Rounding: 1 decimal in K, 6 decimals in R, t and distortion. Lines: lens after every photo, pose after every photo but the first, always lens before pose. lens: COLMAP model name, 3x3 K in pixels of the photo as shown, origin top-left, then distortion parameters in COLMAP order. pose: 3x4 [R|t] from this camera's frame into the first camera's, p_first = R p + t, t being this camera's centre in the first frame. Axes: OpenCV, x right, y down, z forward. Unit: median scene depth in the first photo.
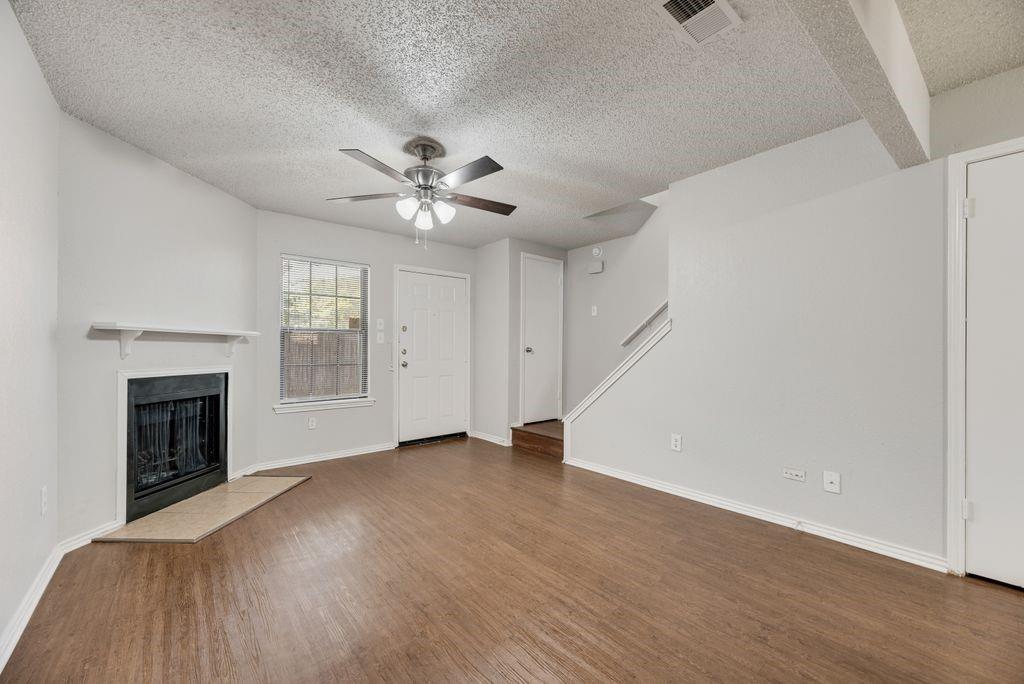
lens RADIAL K [[412.6, 0, 511.9], [0, 412.6, 348.9], [0, 0, 1]] dist [0.000996, 0.000093]
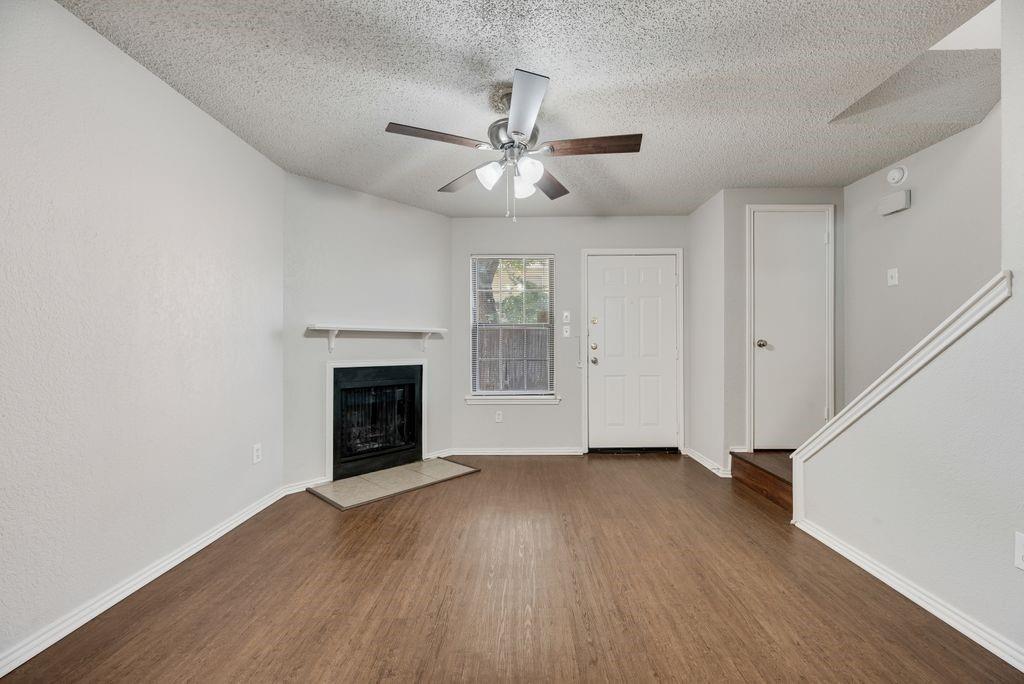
lens RADIAL K [[412.6, 0, 512.6], [0, 412.6, 341.5], [0, 0, 1]] dist [0.000996, 0.000093]
pose [[0.763264, -0.009320, -0.646019, 0.215038], [0.005448, 0.999953, -0.007989, 0.002545], [0.646063, 0.002578, 0.763280, 0.255216]]
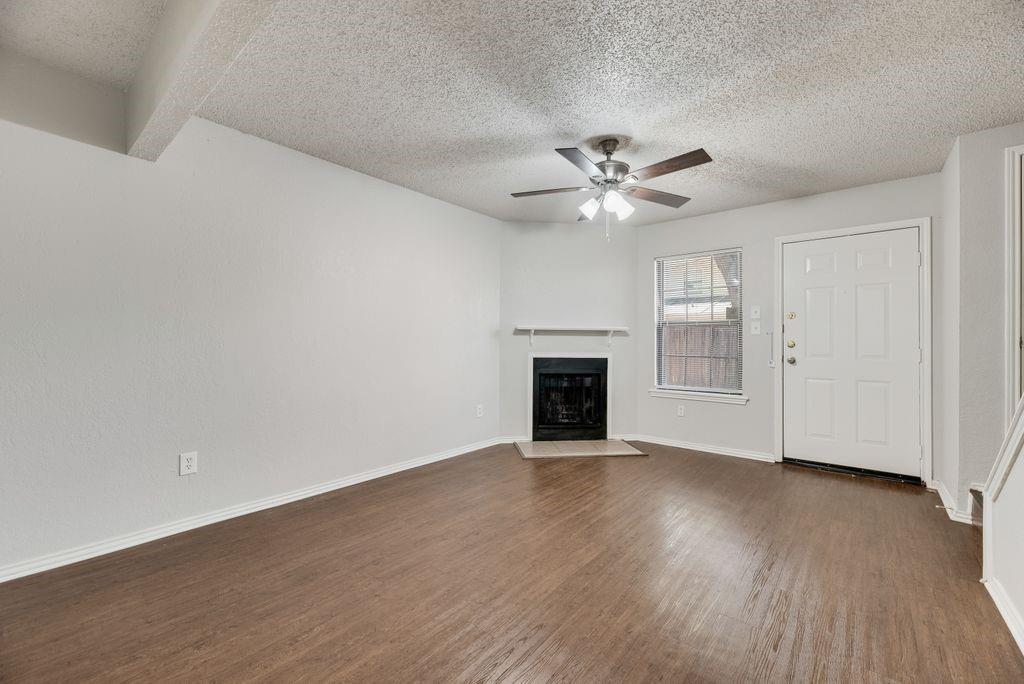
lens RADIAL K [[412.6, 0, 511.5], [0, 412.6, 337.8], [0, 0, 1]] dist [0.000996, 0.000093]
pose [[0.182517, -0.007542, -0.983174, 0.508364], [-0.003464, 0.999959, -0.008313, 0.002478], [0.983197, 0.004923, 0.182483, 0.396644]]
